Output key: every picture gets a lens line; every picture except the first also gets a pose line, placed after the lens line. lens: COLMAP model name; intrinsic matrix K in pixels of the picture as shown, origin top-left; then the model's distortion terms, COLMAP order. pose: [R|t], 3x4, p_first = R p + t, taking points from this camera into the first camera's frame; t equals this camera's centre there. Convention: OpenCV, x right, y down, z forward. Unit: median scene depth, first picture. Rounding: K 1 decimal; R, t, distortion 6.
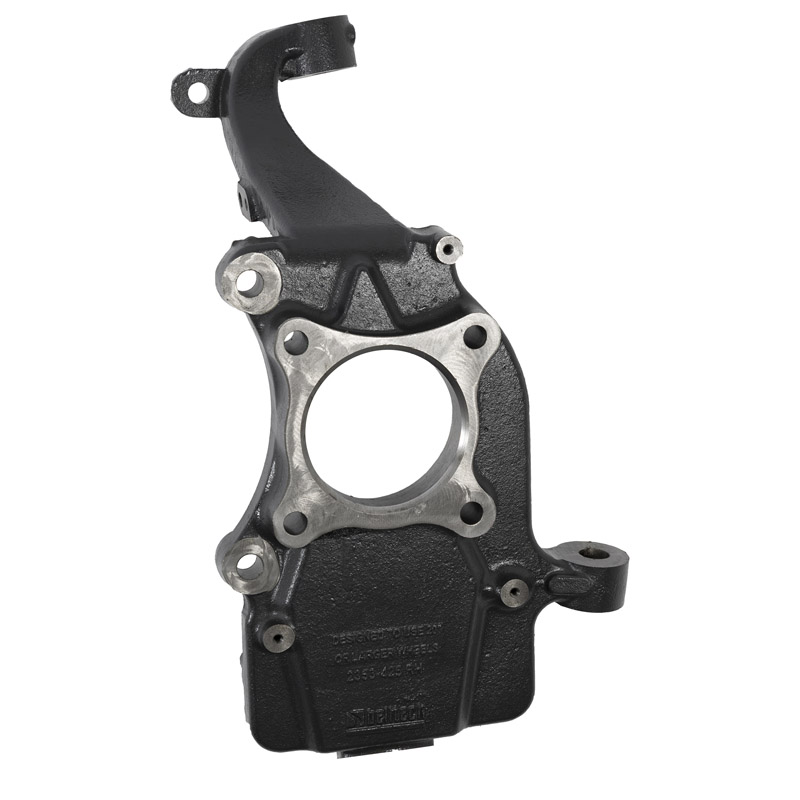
lens RADIAL K [[1730.7, 0, 400.0], [0, 1730.7, 398.6], [0, 0, 1]] dist [0.029856, 0.000000]
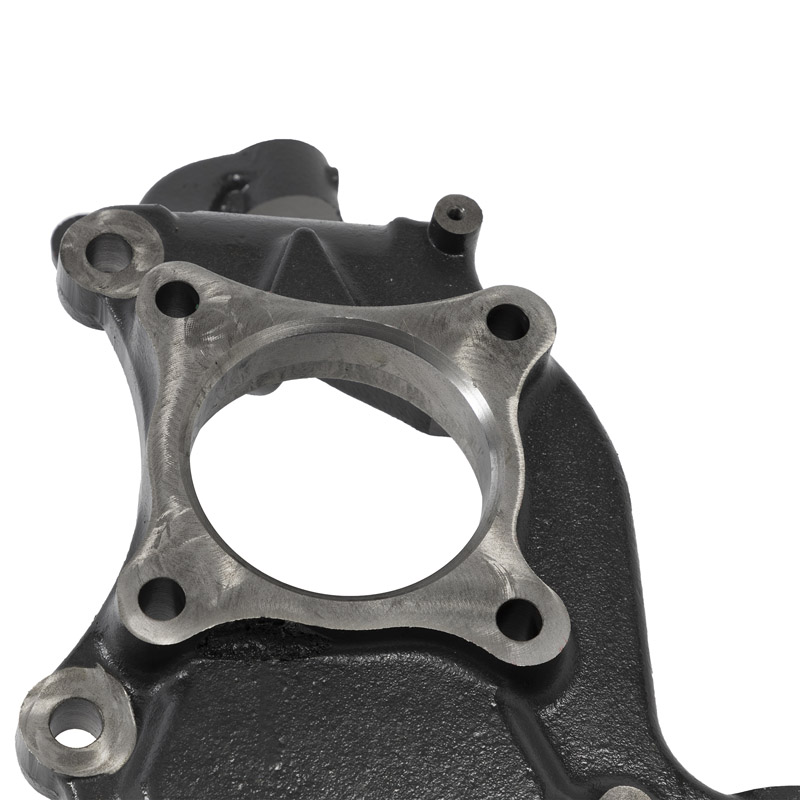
lens RADIAL K [[2362.8, 0, 398.9], [0, 2362.8, 399.4], [0, 0, 1]] dist [-0.185133, 0.000000]
pose [[0.993914, -0.072754, -0.082717, 0.068255], [-0.002680, 0.734690, -0.678398, 0.485924], [0.110127, 0.674491, 0.730024, 0.454108]]
